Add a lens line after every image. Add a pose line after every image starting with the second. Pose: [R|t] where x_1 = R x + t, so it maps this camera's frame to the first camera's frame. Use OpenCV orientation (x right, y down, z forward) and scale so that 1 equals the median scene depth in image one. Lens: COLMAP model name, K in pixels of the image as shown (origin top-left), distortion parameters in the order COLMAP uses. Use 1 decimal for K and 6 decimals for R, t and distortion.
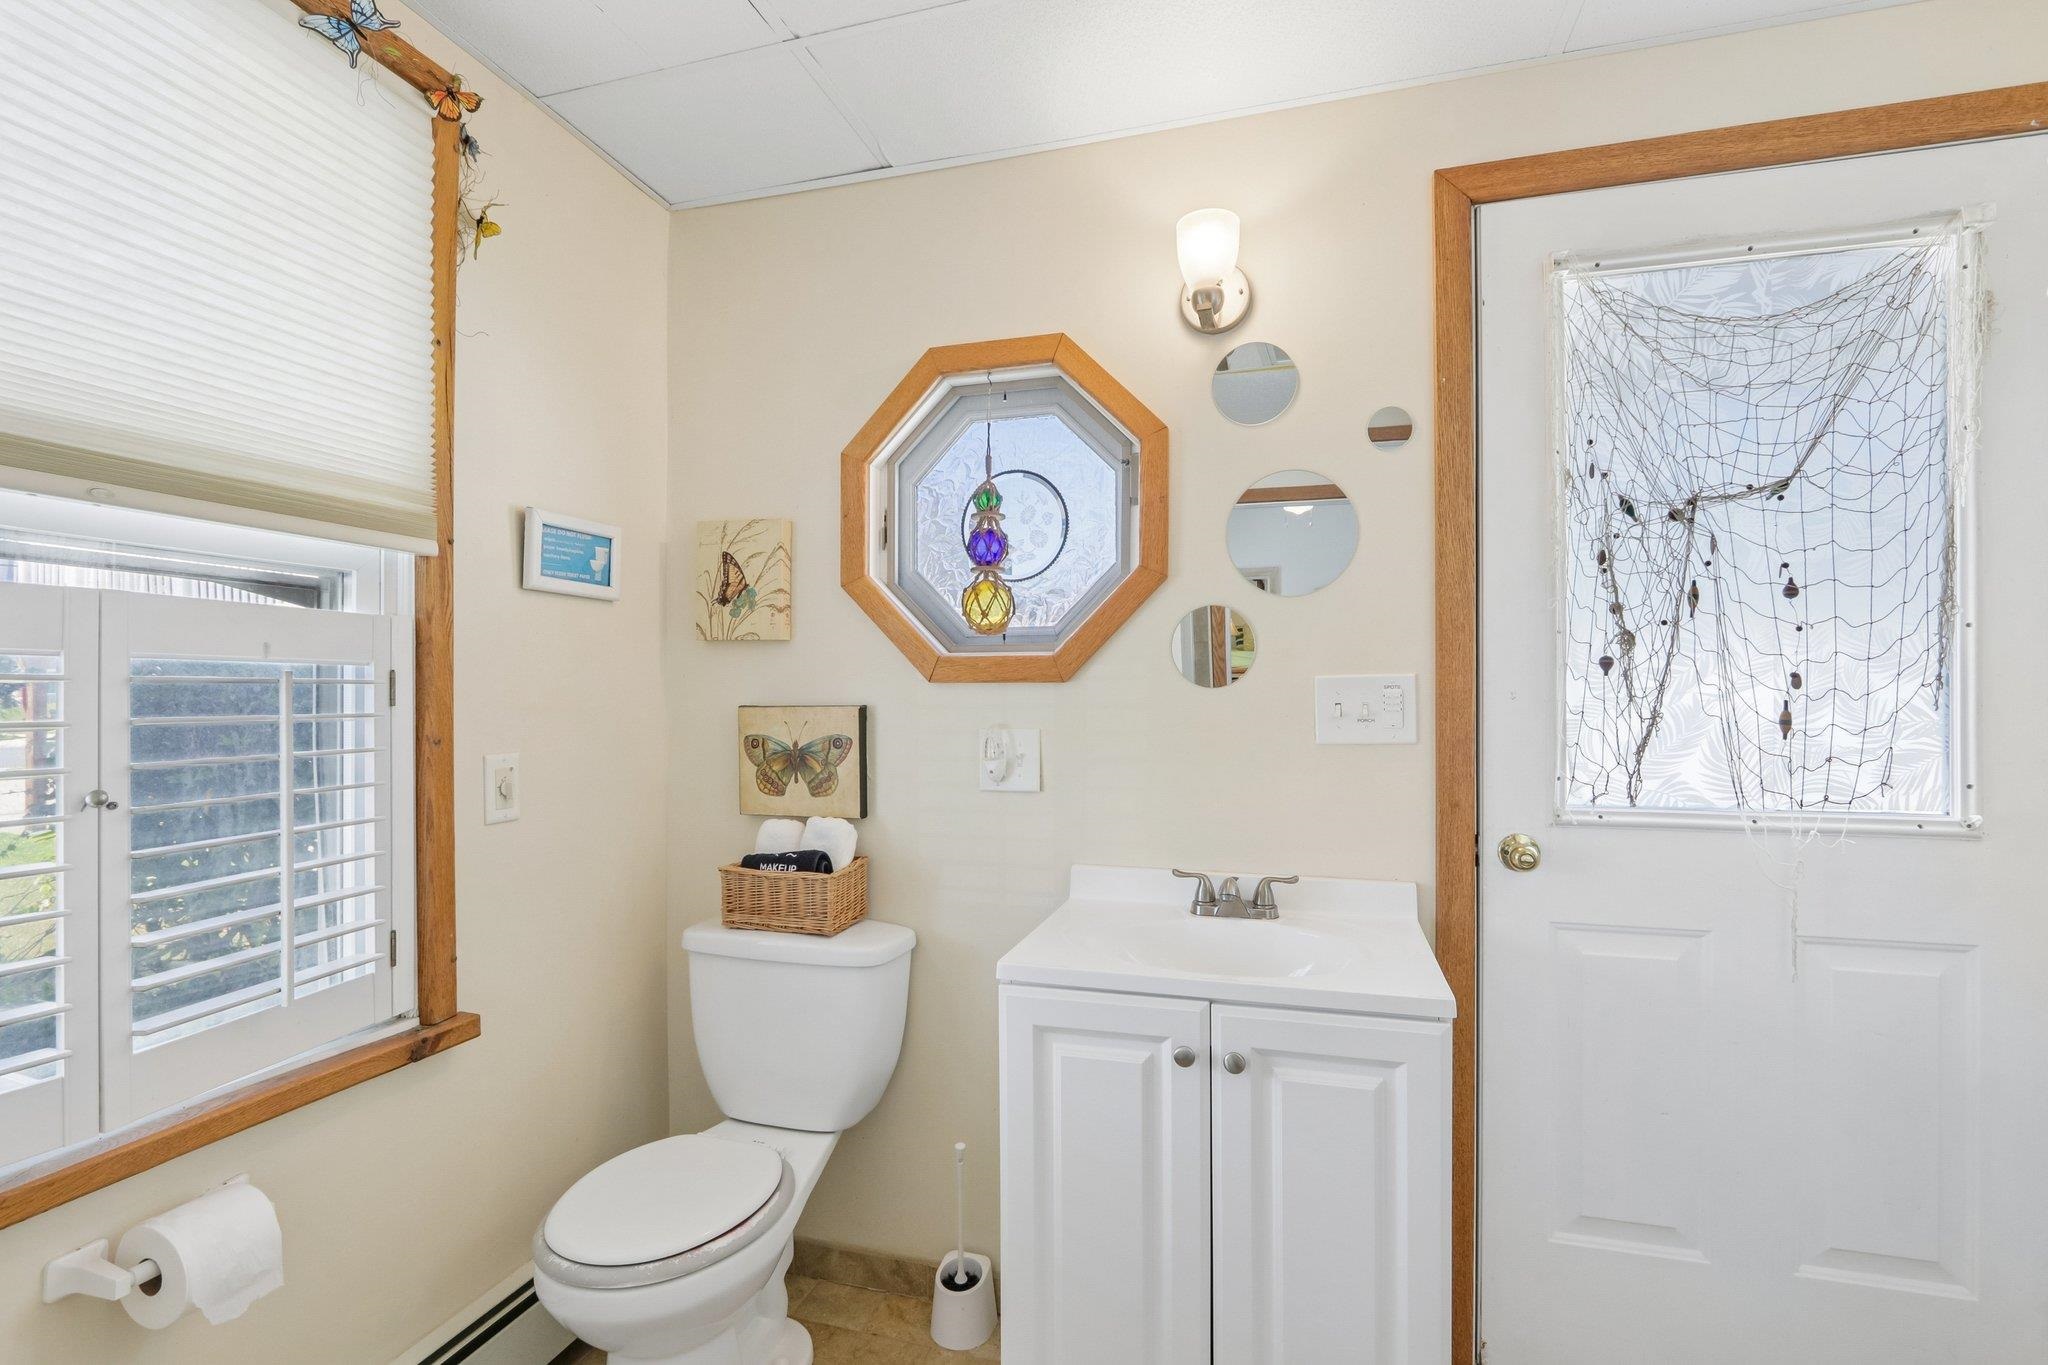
lens RADIAL K [[967.5, 0, 1021.1], [0, 967.5, 688.9], [0, 0, 1]] dist [-0.012960, -0.000502]
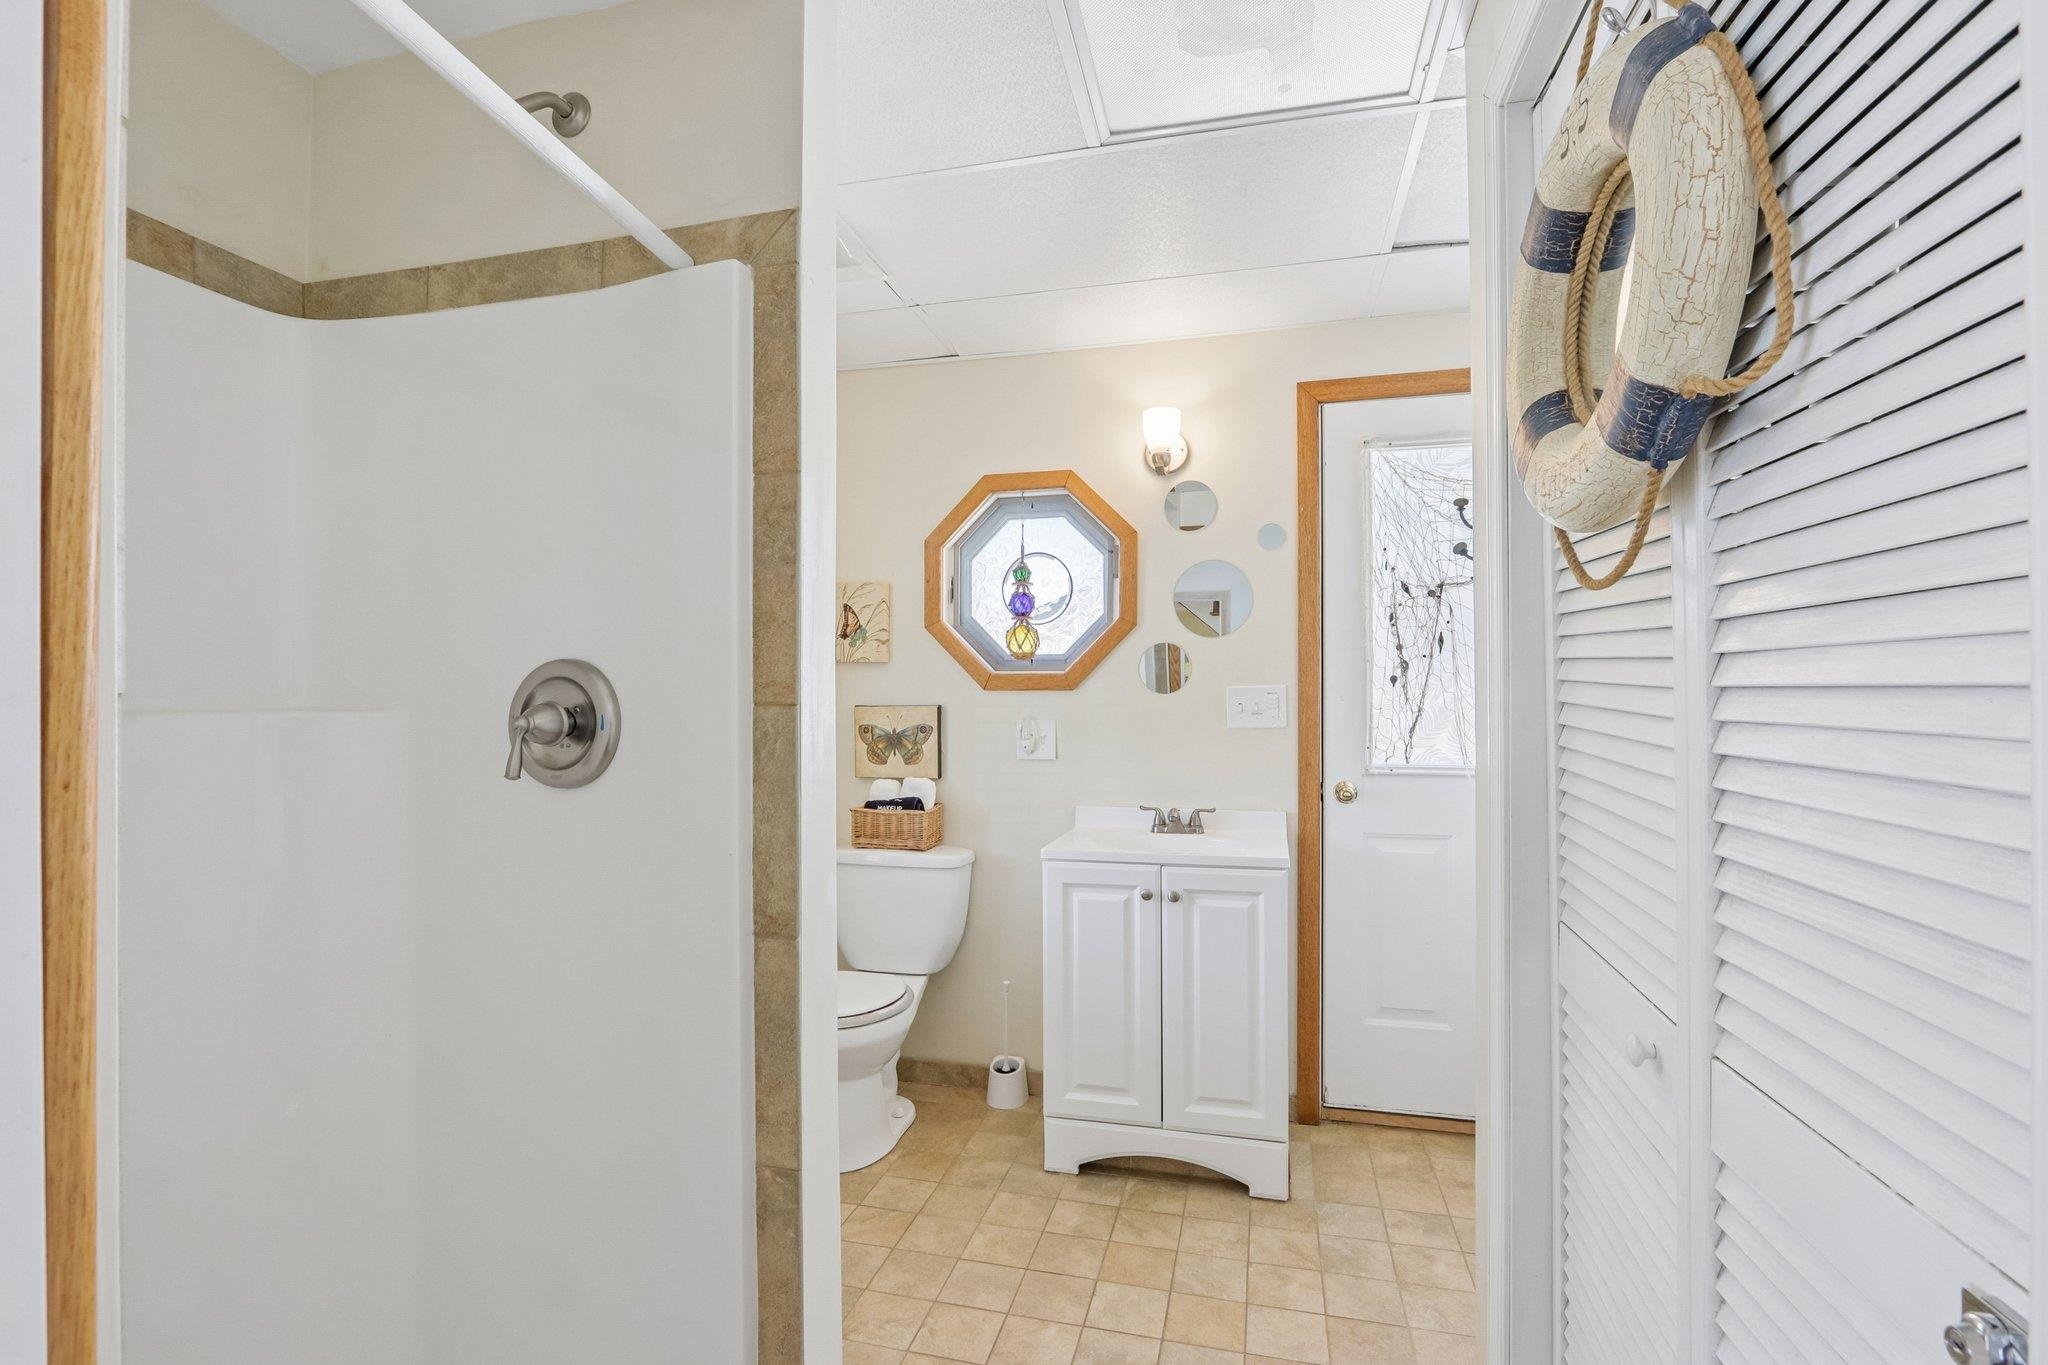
lens RADIAL K [[967.5, 0, 1025.2], [0, 967.5, 687.0], [0, 0, 1]] dist [-0.012960, -0.000502]
pose [[0.999167, 0.002293, 0.040749, -0.104010], [-0.001816, 0.999929, -0.011744, 0.007080], [-0.040773, 0.011660, 0.999100, -0.627907]]
